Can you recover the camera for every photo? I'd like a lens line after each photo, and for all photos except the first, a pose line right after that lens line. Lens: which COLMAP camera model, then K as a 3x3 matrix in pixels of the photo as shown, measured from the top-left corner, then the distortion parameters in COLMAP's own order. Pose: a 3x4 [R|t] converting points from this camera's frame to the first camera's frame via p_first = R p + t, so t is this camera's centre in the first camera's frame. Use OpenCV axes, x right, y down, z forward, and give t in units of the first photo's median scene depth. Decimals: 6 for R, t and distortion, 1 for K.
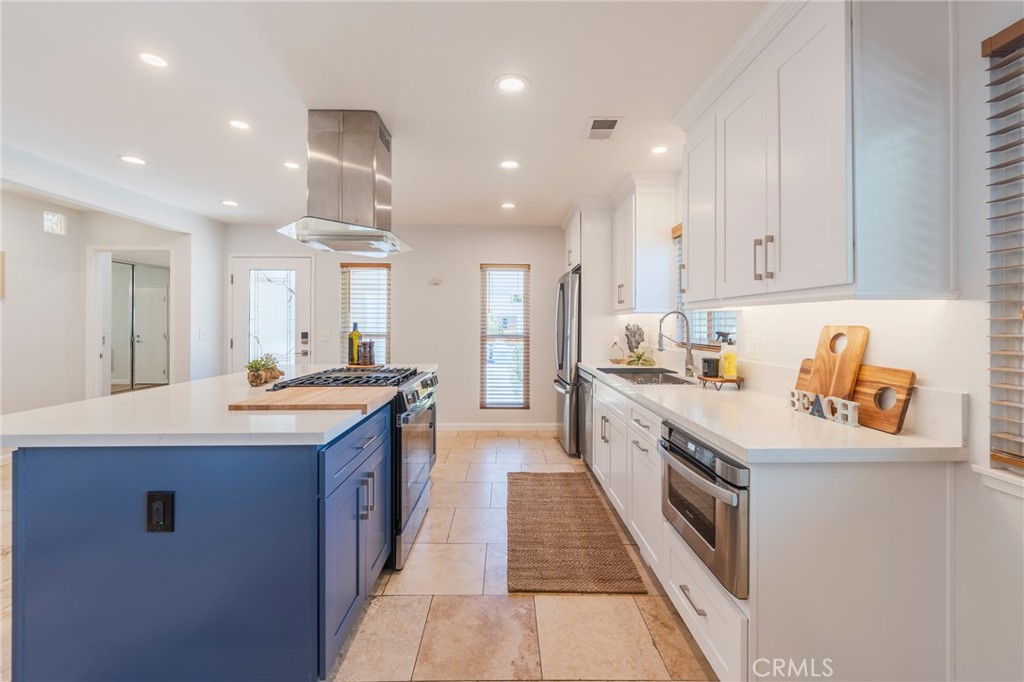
lens RADIAL K [[411.3, 0, 510.2], [0, 411.3, 321.5], [0, 0, 1]] dist [0.001785, 0.000088]
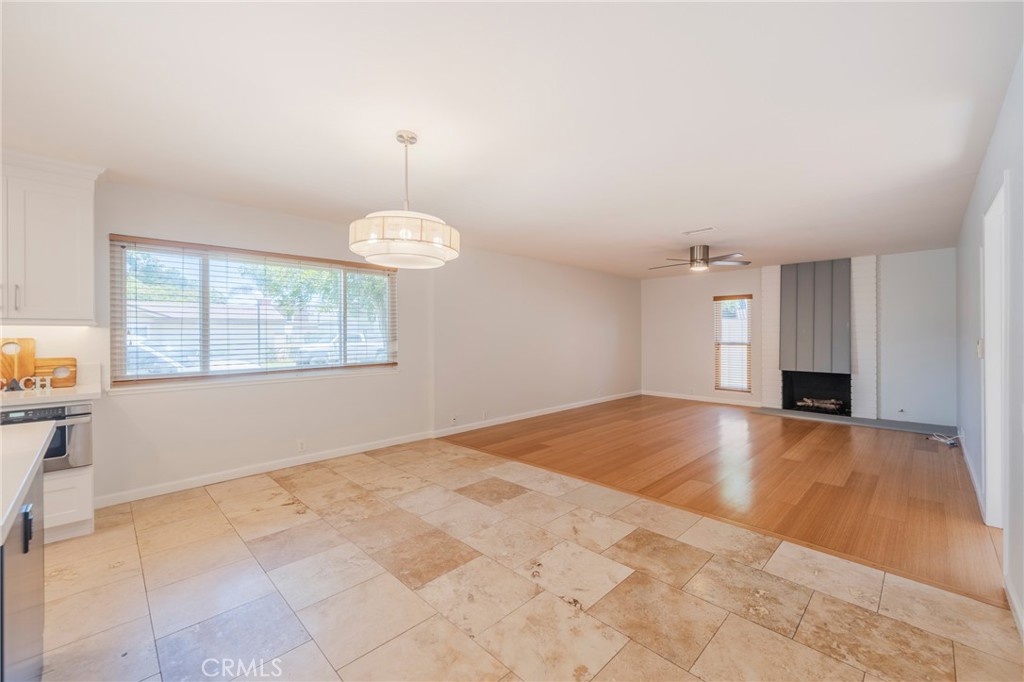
lens RADIAL K [[415.6, 0, 510.7], [0, 415.6, 336.5], [0, 0, 1]] dist [0.000075, 0.000042]
pose [[-0.690405, 0.000145, 0.723423, -1.058918], [-0.000674, 0.999999, -0.000844, 0.001772], [-0.723422, -0.001070, -0.690405, 0.380582]]
